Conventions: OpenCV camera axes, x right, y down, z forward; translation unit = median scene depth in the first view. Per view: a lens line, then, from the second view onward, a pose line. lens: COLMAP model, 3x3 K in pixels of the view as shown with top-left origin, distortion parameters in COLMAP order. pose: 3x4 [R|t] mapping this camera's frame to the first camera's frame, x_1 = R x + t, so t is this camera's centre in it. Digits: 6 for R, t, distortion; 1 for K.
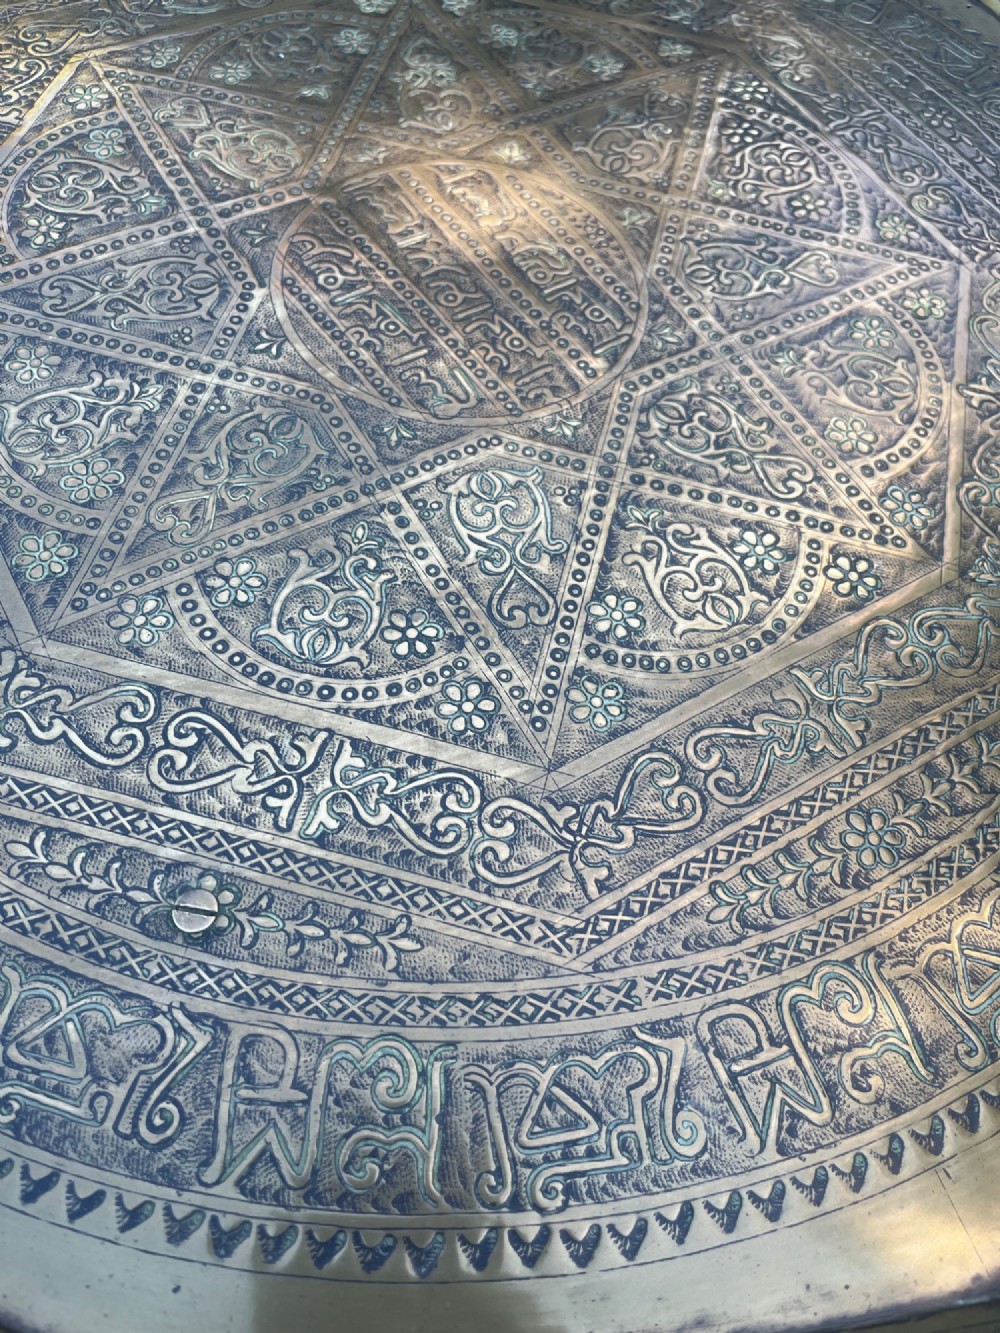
lens RADIAL K [[1025.7, 0, 505.2], [0, 1025.7, 679.6], [0, 0, 1]] dist [0.066027, -0.094858]
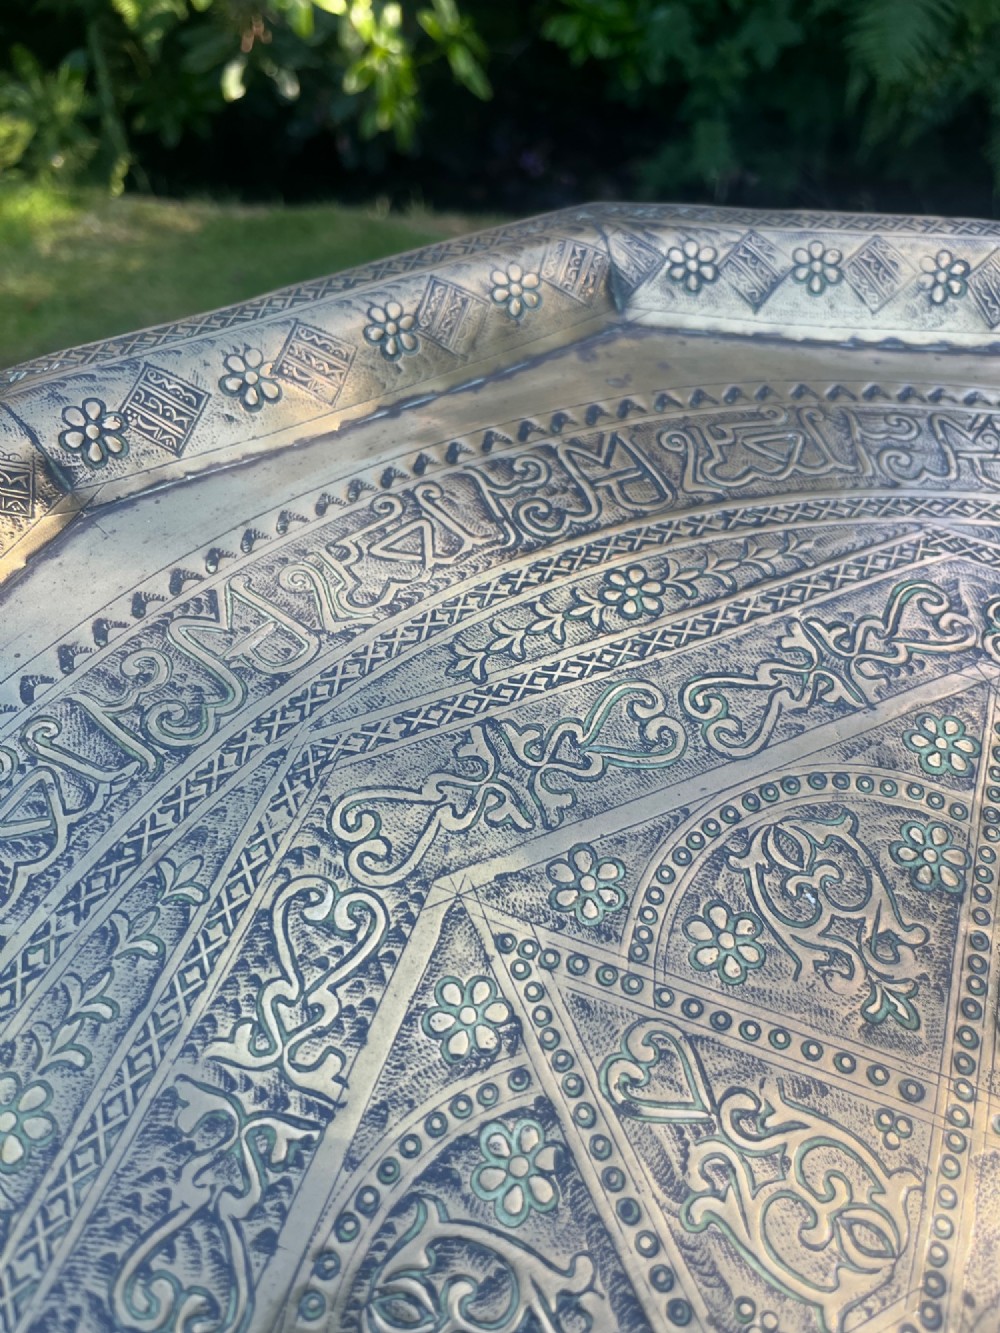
lens RADIAL K [[1025.7, 0, 514.9], [0, 1025.7, 673.6], [0, 0, 1]] dist [0.066027, -0.094858]
pose [[0.994800, 0.075515, -0.068340, -0.450710], [-0.082506, 0.990935, -0.106025, -0.852108], [0.059714, 0.111112, 0.992012, 0.596848]]
